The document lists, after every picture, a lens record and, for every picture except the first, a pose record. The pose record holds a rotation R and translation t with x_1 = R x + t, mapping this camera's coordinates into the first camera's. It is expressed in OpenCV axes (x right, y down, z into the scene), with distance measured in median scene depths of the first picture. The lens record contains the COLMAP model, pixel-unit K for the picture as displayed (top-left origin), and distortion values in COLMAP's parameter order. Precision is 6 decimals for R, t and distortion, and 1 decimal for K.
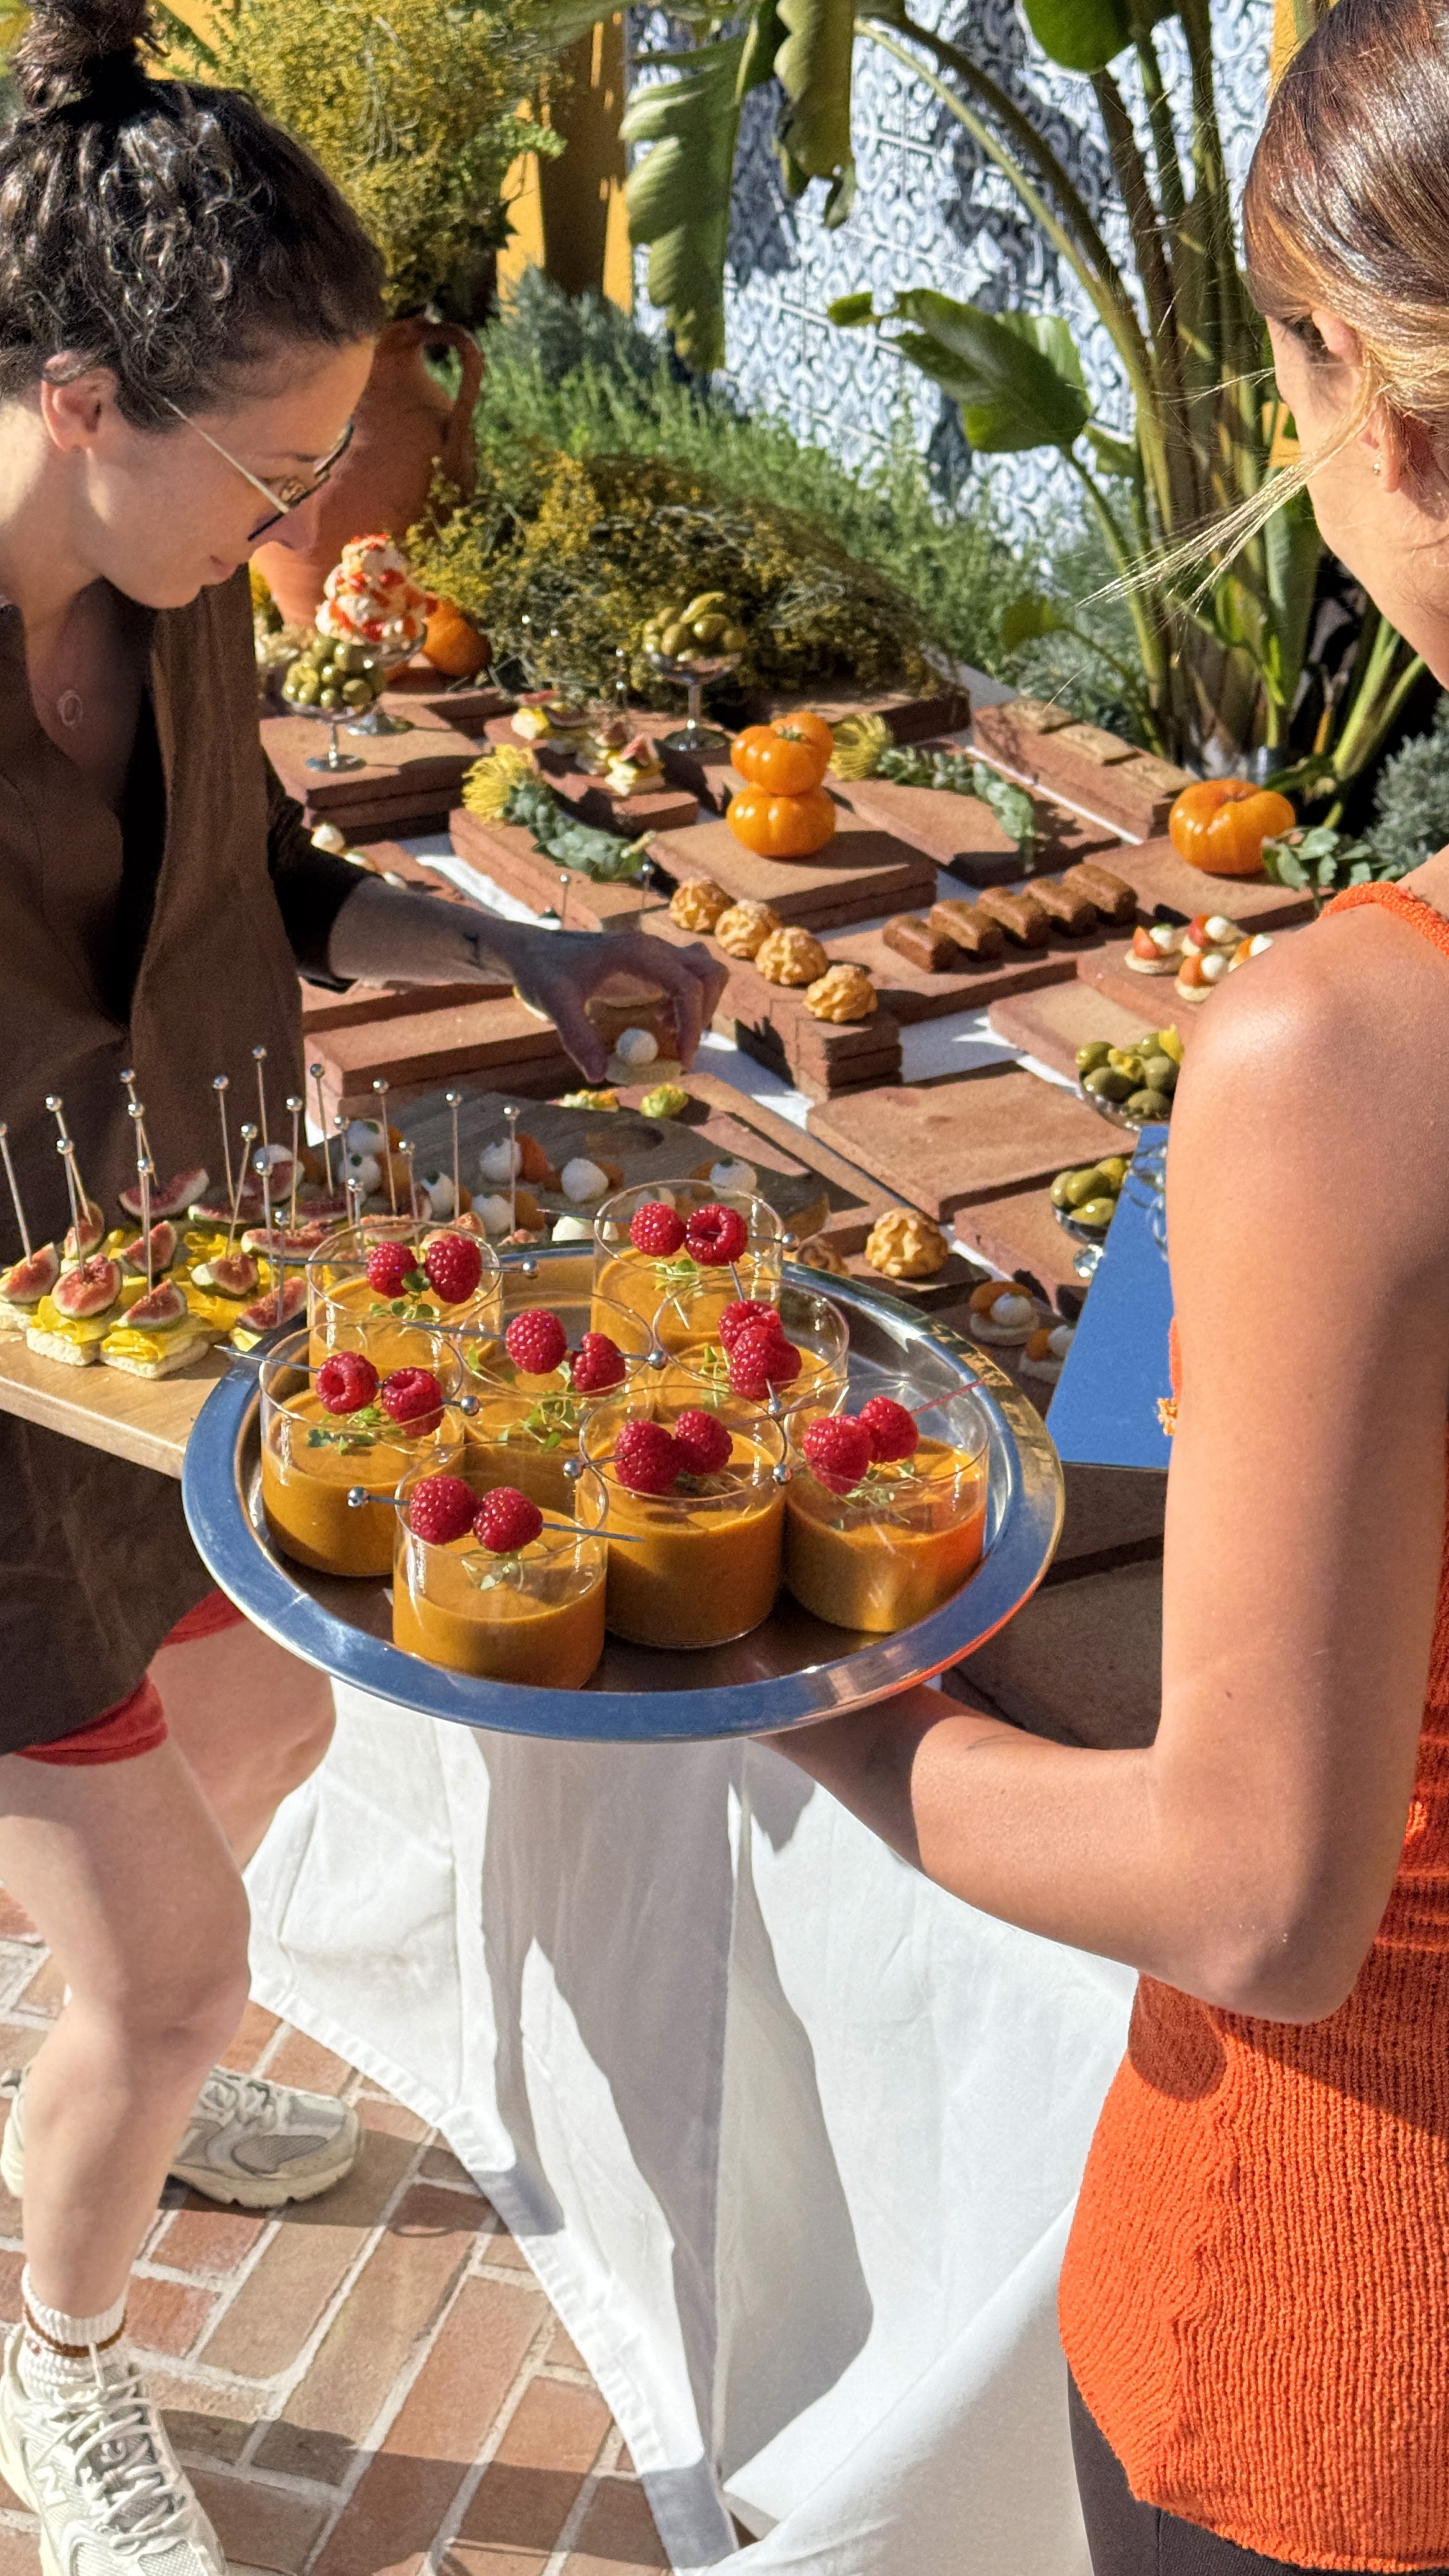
lens RADIAL K [[3602.1, 0, 721.2], [0, 3602.1, 1351.5], [0, 0, 1]] dist [0.140791, 0.004333]
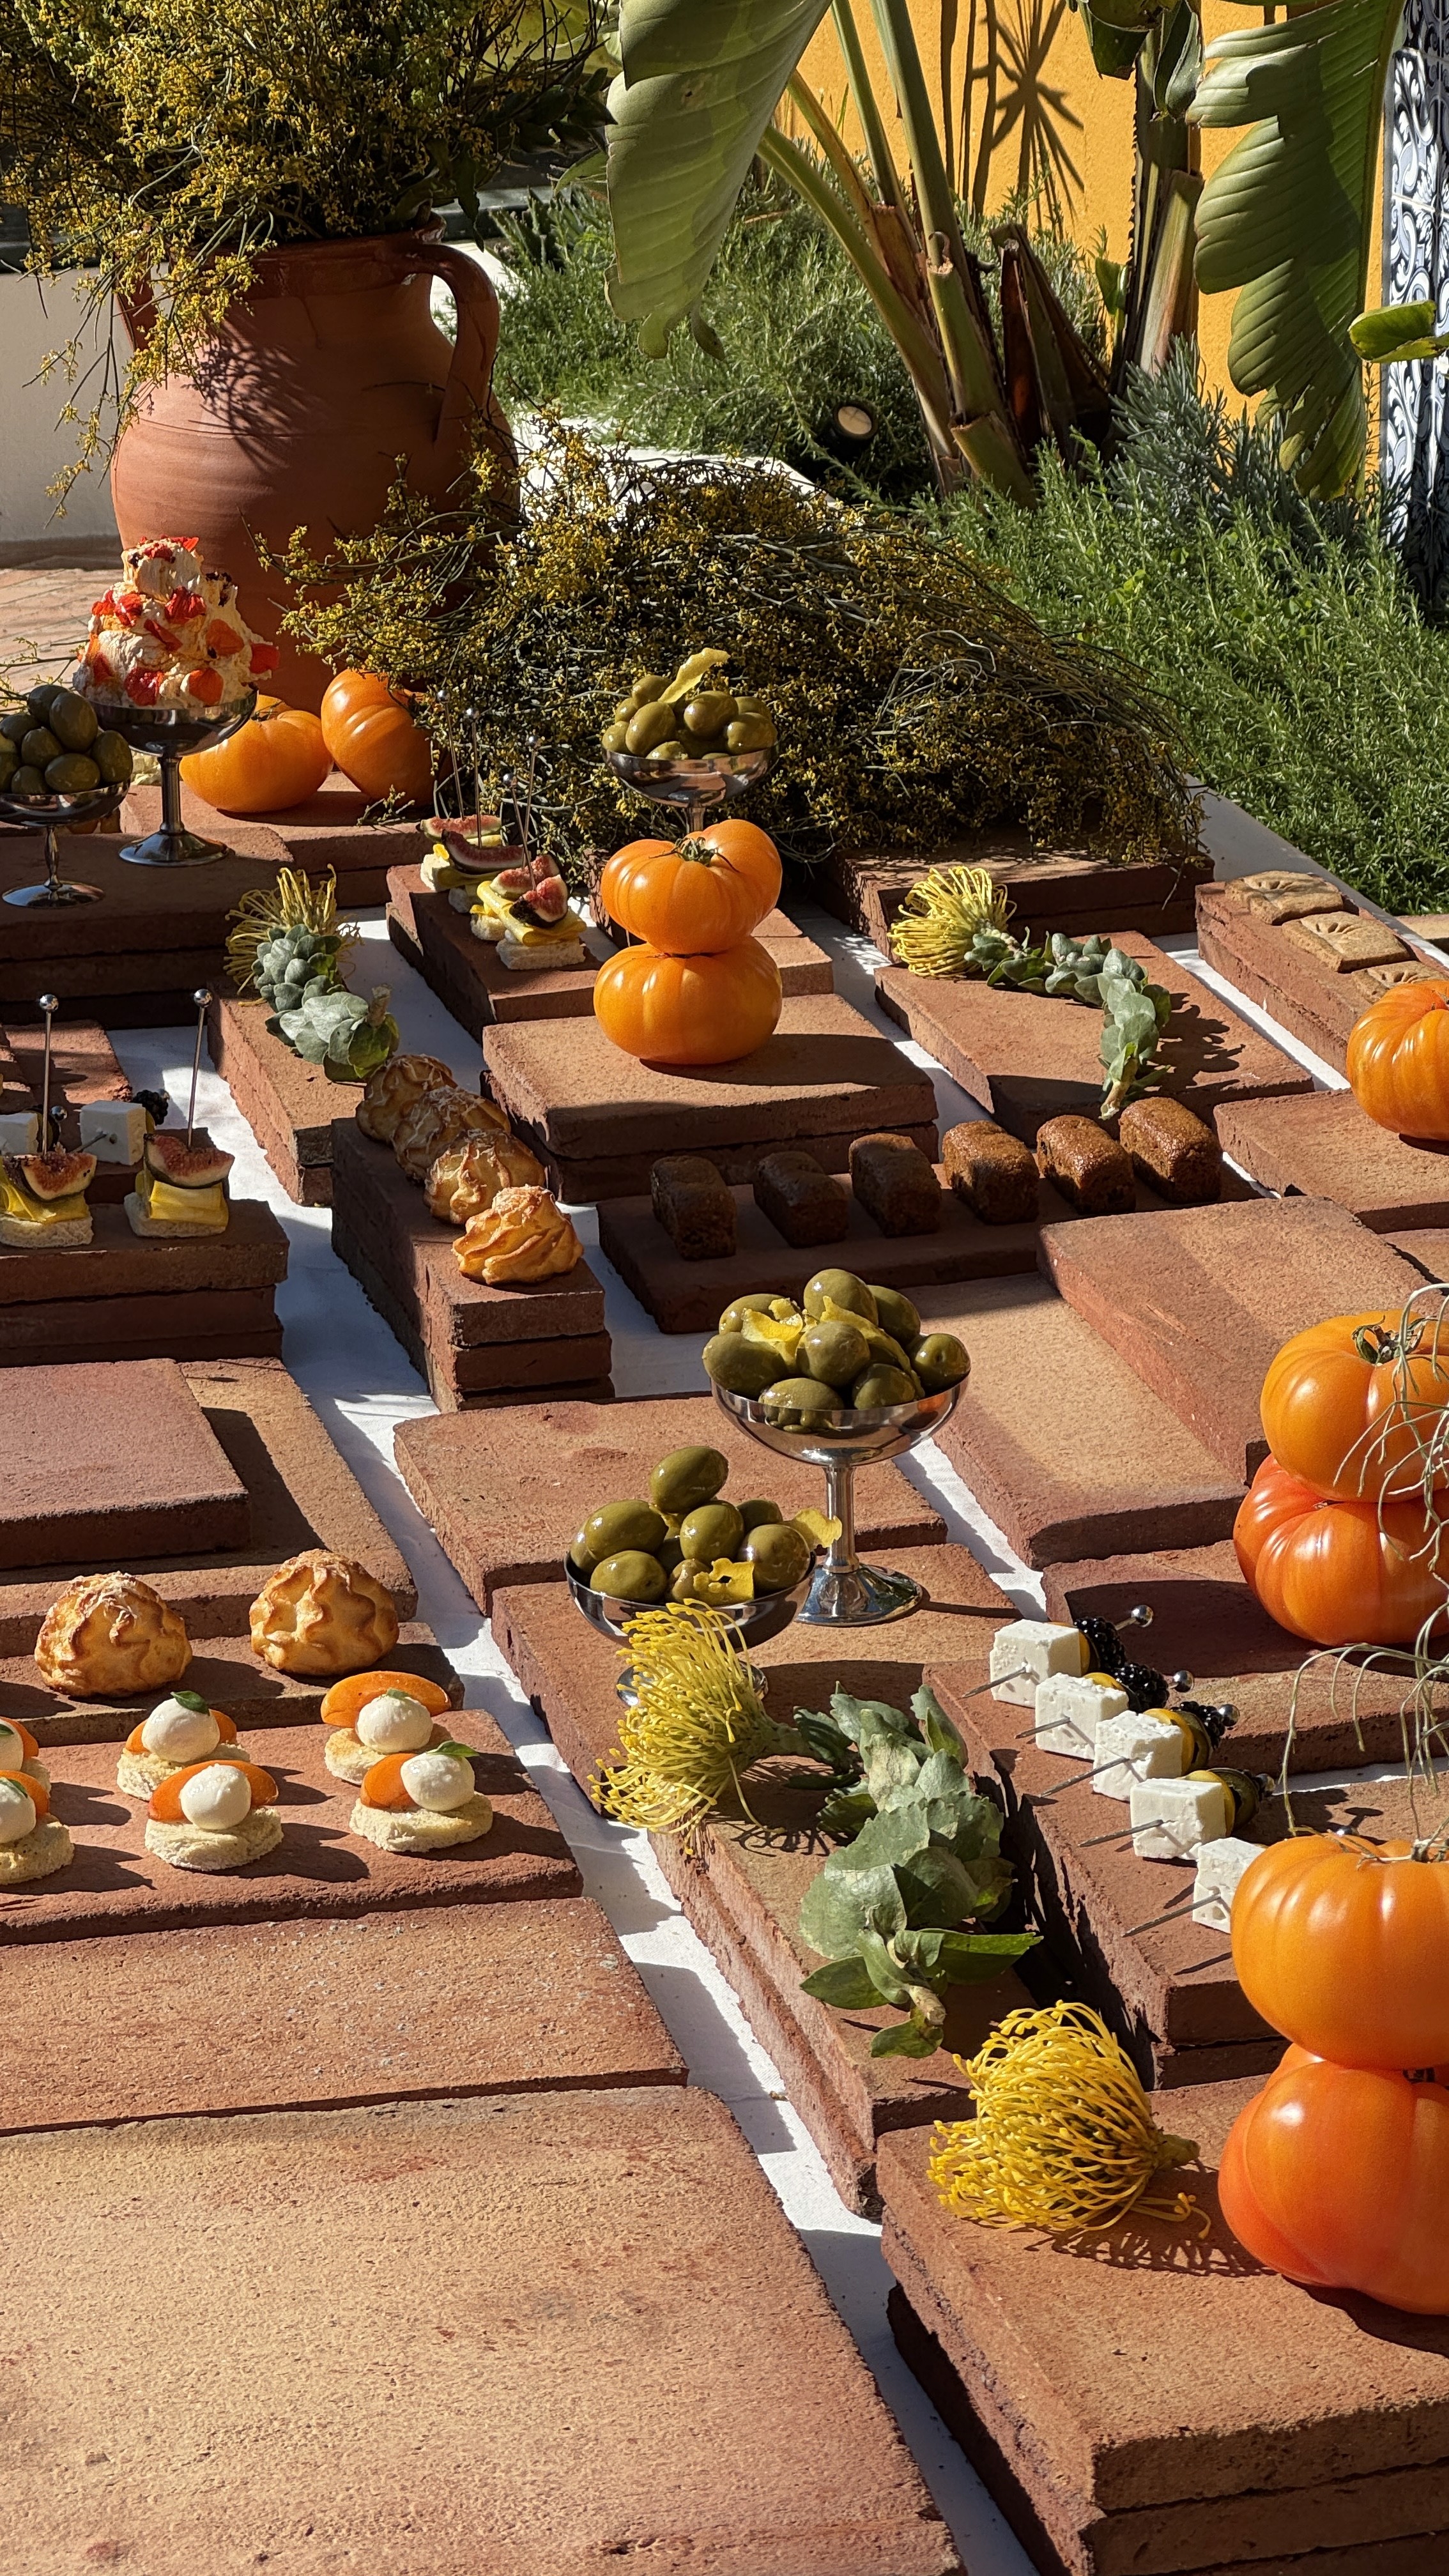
lens RADIAL K [[5863.1, 0, 724.5], [0, 5863.1, 1288.0], [0, 0, 1]] dist [-0.381742, 9.649567]
pose [[0.964186, 0.067065, -0.256609, 0.255826], [-0.110704, 0.980957, -0.159588, 0.042862], [0.241019, 0.182280, 0.953249, 0.124055]]
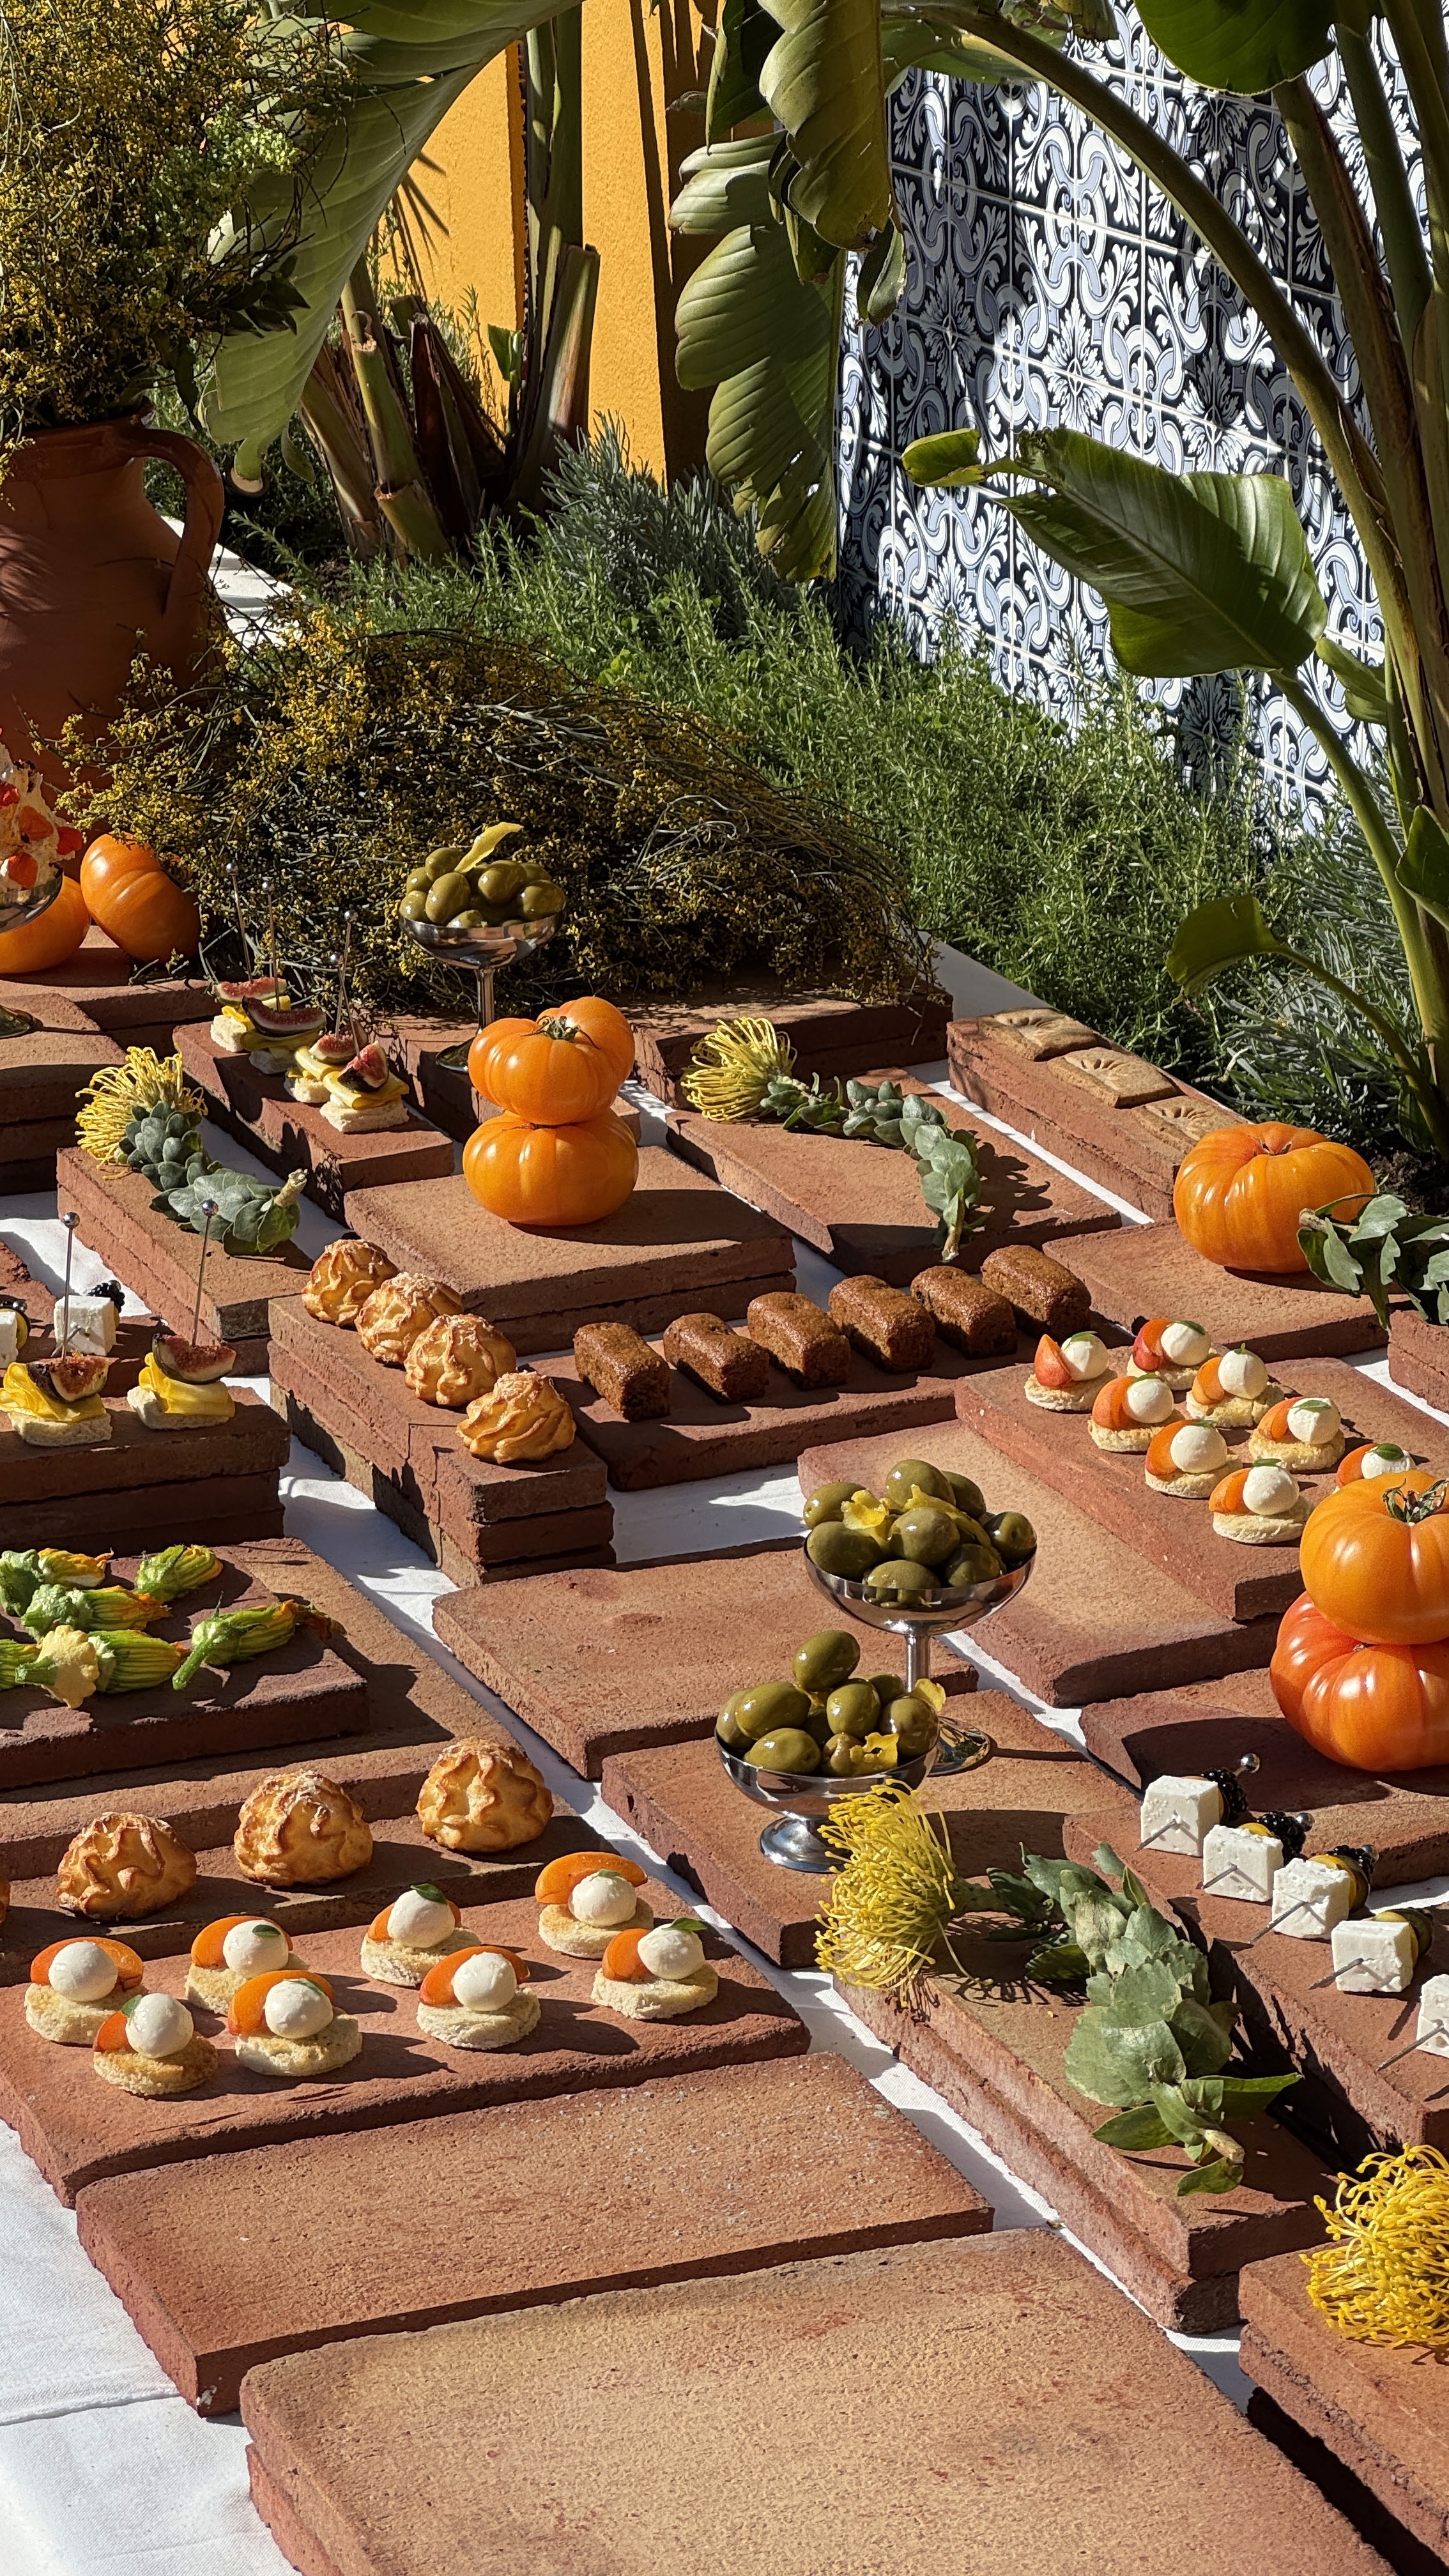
lens RADIAL K [[5863.1, 0, 724.5], [0, 5863.1, 1288.0], [0, 0, 1]] dist [-0.381742, 9.649567]
pose [[0.994403, 0.025079, -0.102633, 0.145497], [-0.041483, 0.986087, -0.160972, 0.032016], [0.097169, 0.164329, 0.981608, 0.023462]]
